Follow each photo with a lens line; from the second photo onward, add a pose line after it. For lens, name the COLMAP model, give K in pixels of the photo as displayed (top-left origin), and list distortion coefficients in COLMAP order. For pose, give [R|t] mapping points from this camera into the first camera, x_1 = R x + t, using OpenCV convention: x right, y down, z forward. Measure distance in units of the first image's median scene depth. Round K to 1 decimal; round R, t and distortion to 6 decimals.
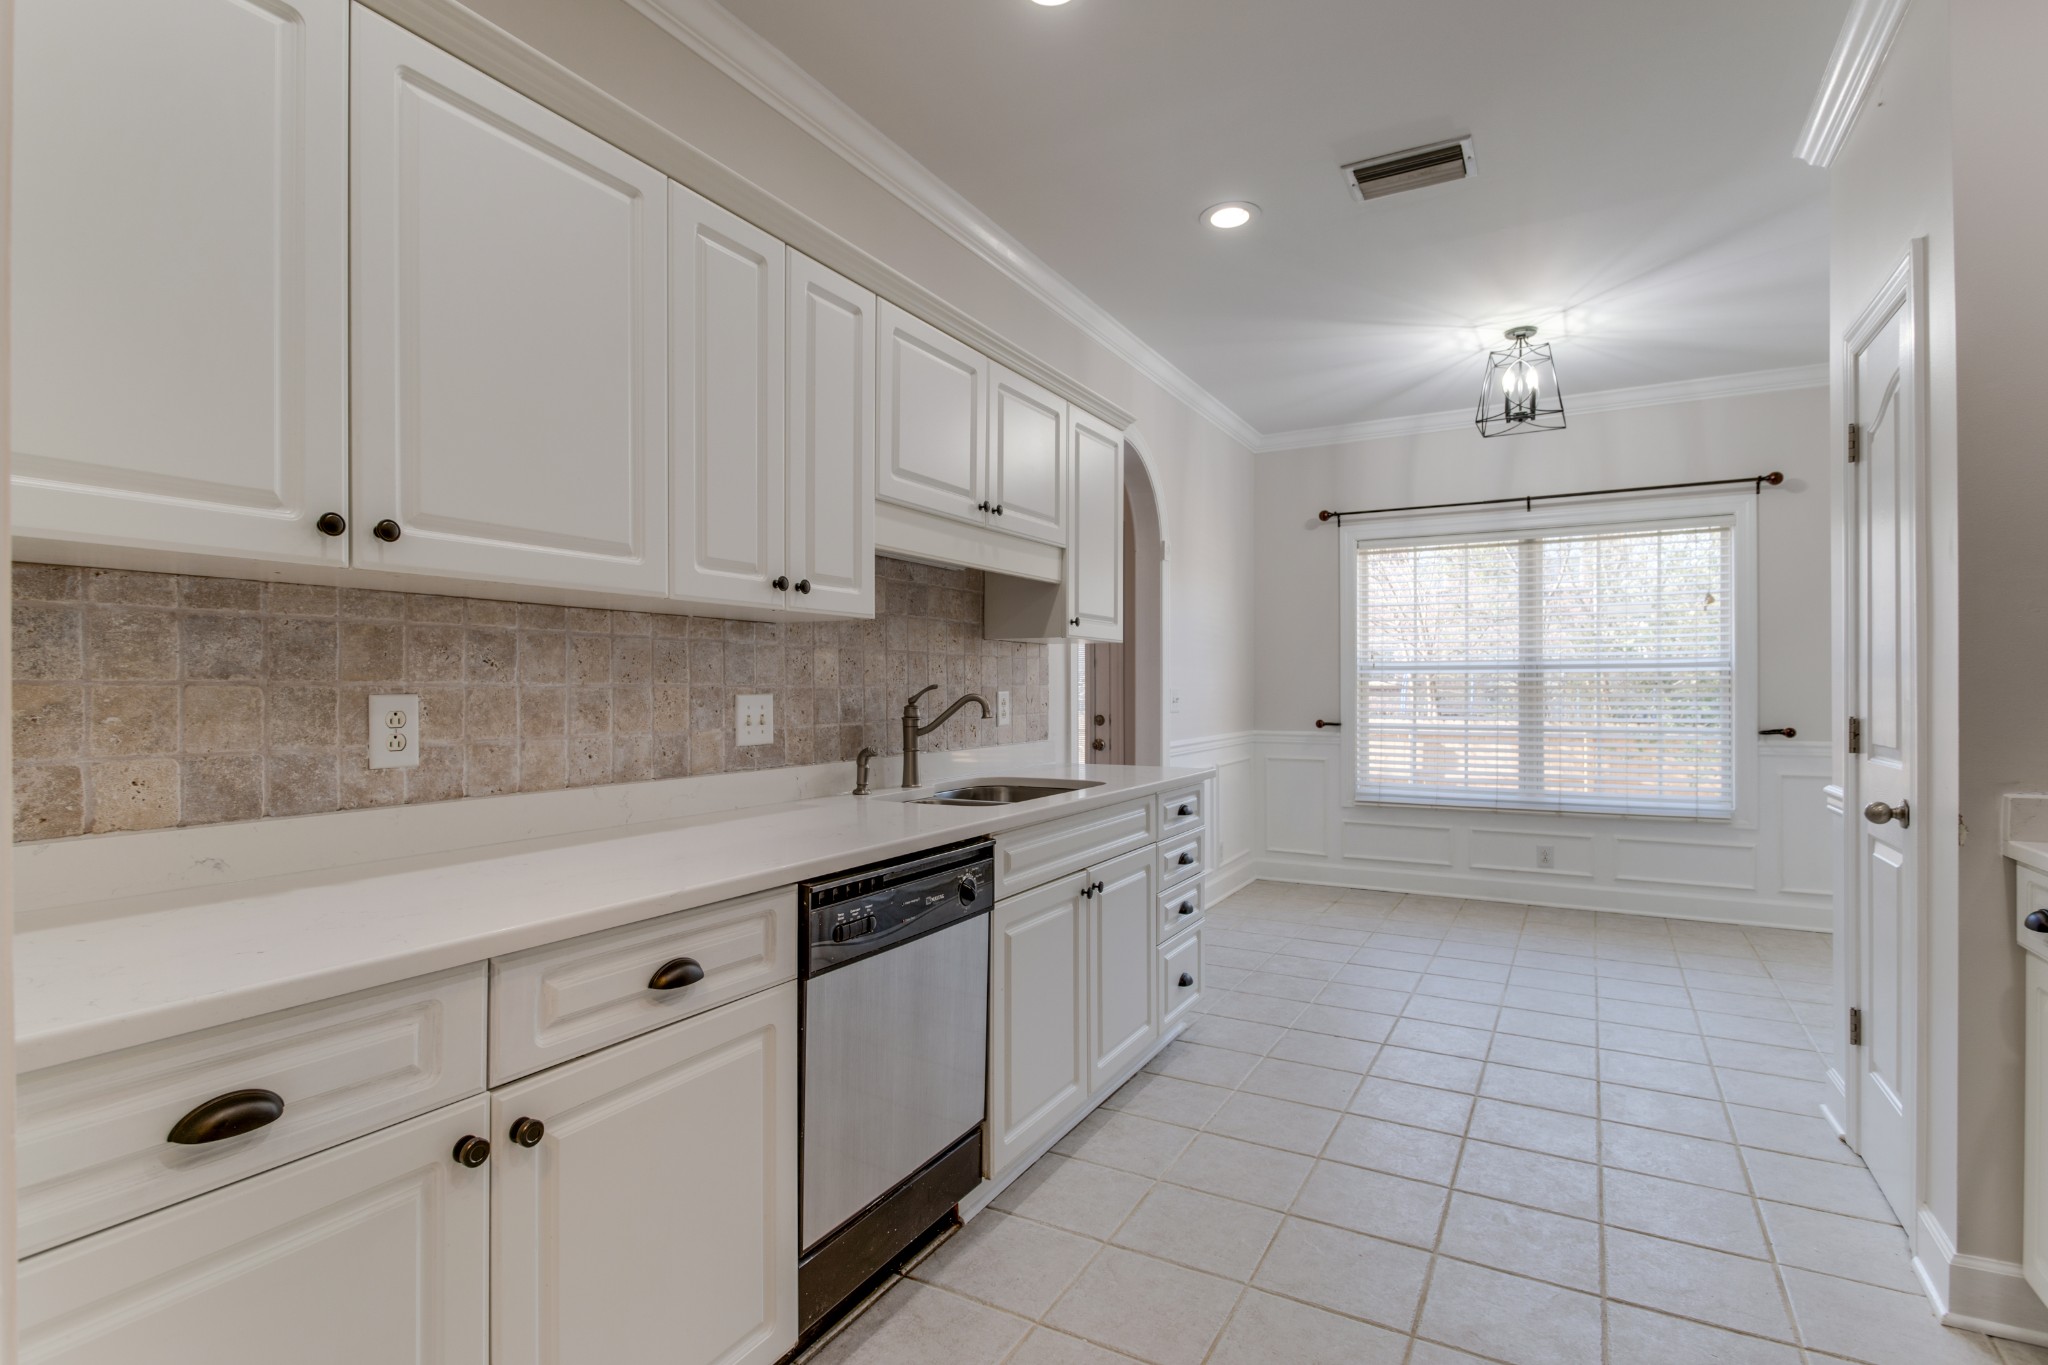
lens RADIAL K [[935.6, 0, 1014.4], [0, 935.6, 685.9], [0, 0, 1]] dist [0.004979, -0.000067]
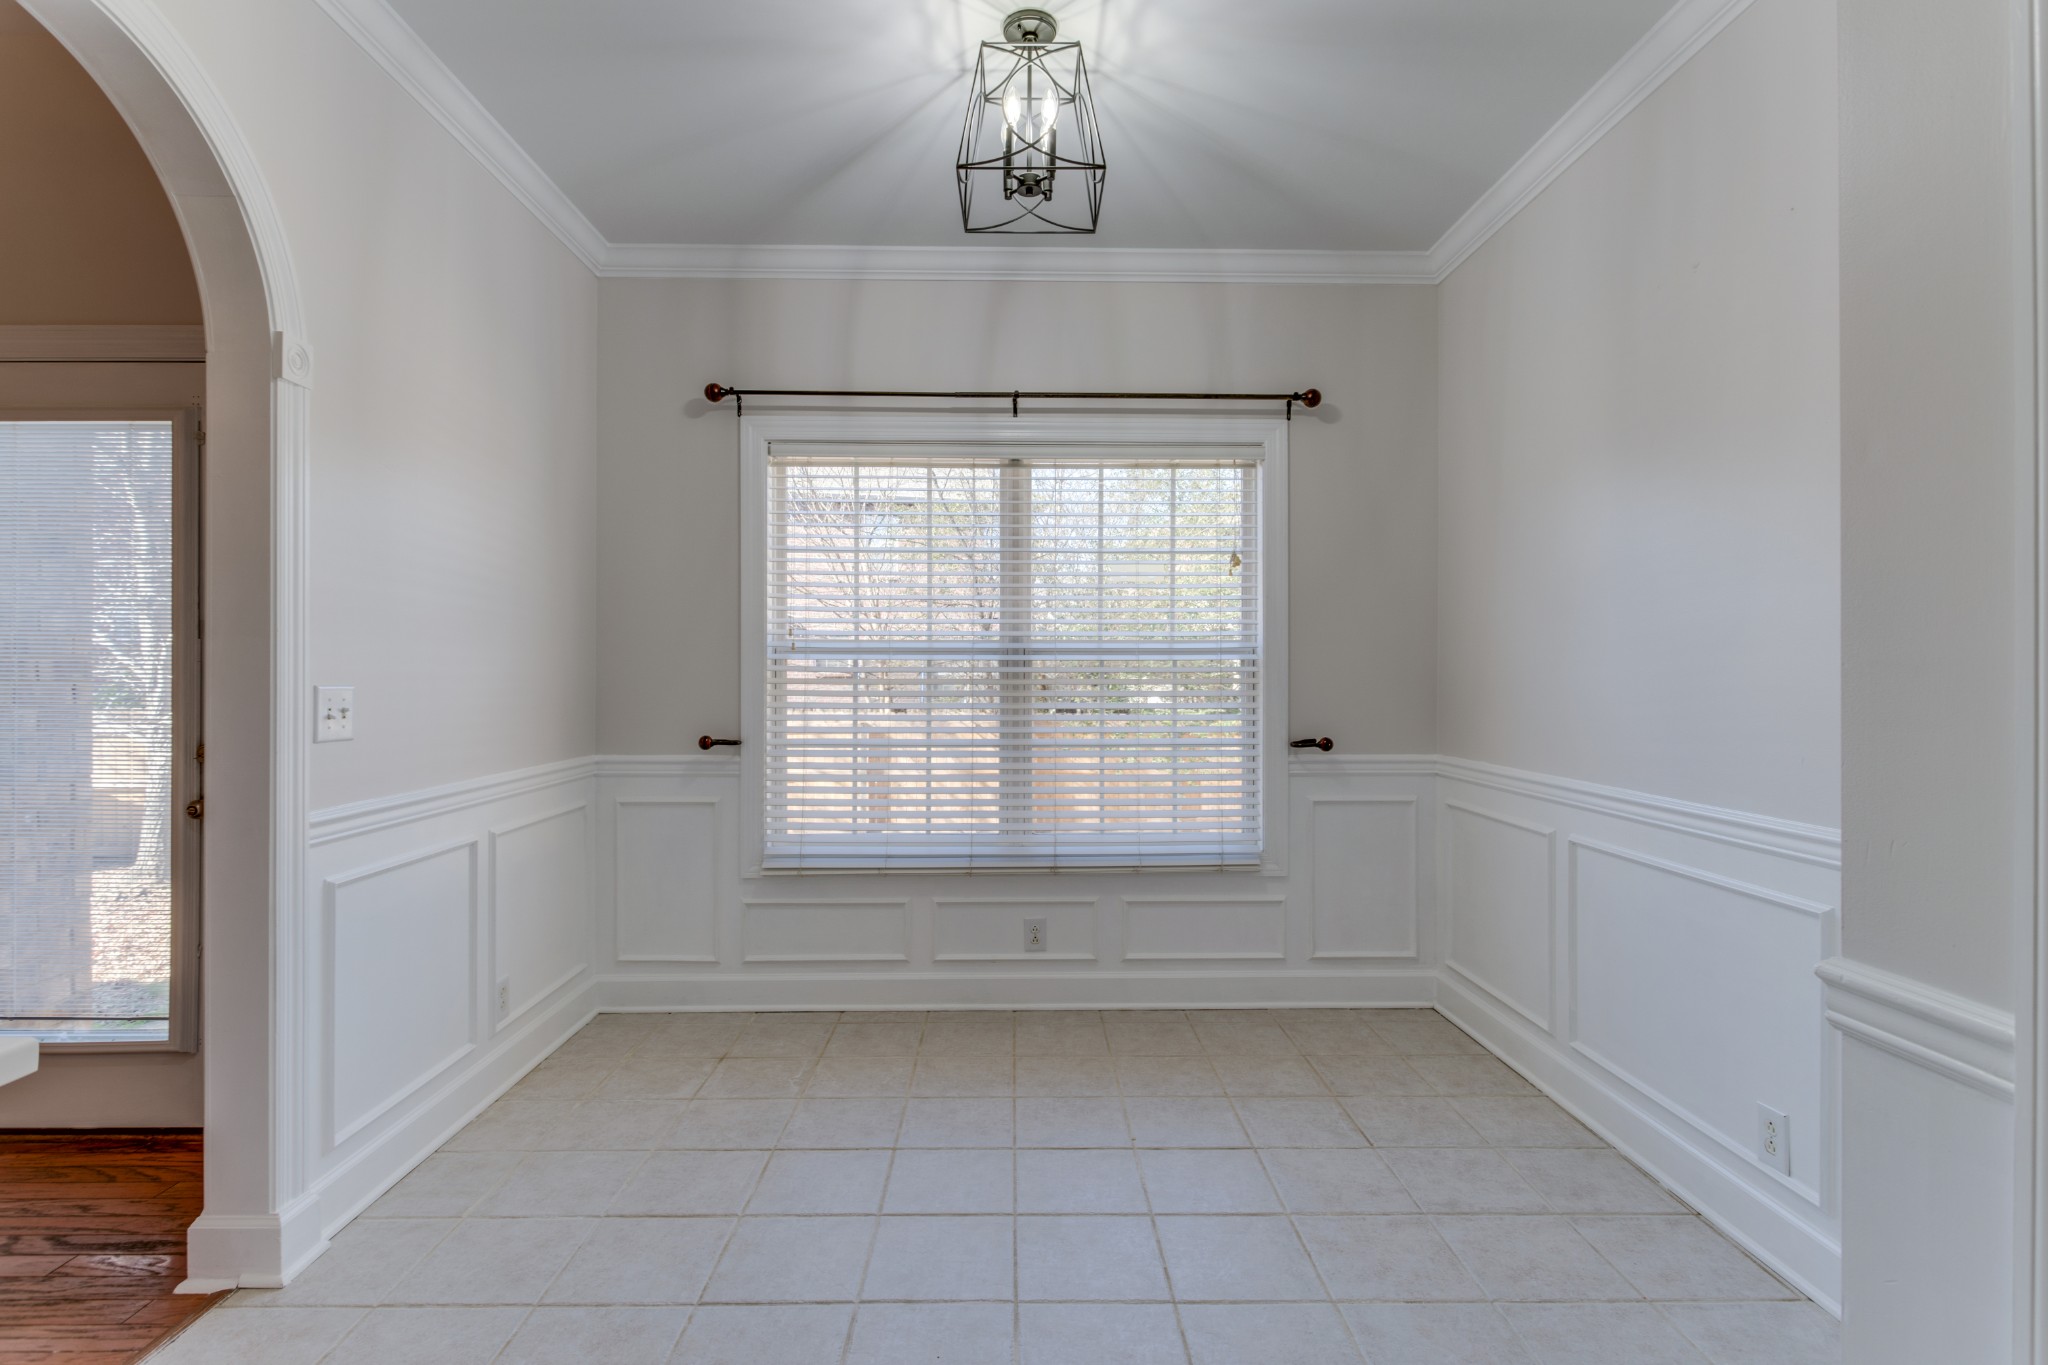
lens RADIAL K [[1078.7, 0, 1022.3], [0, 1078.7, 679.7], [0, 0, 1]] dist [-0.004416, -0.000689]
pose [[0.852522, 0.000263, 0.522692, 0.153703], [-0.003678, 0.999978, 0.005497, -0.004054], [-0.522679, -0.006609, 0.852504, 0.343522]]
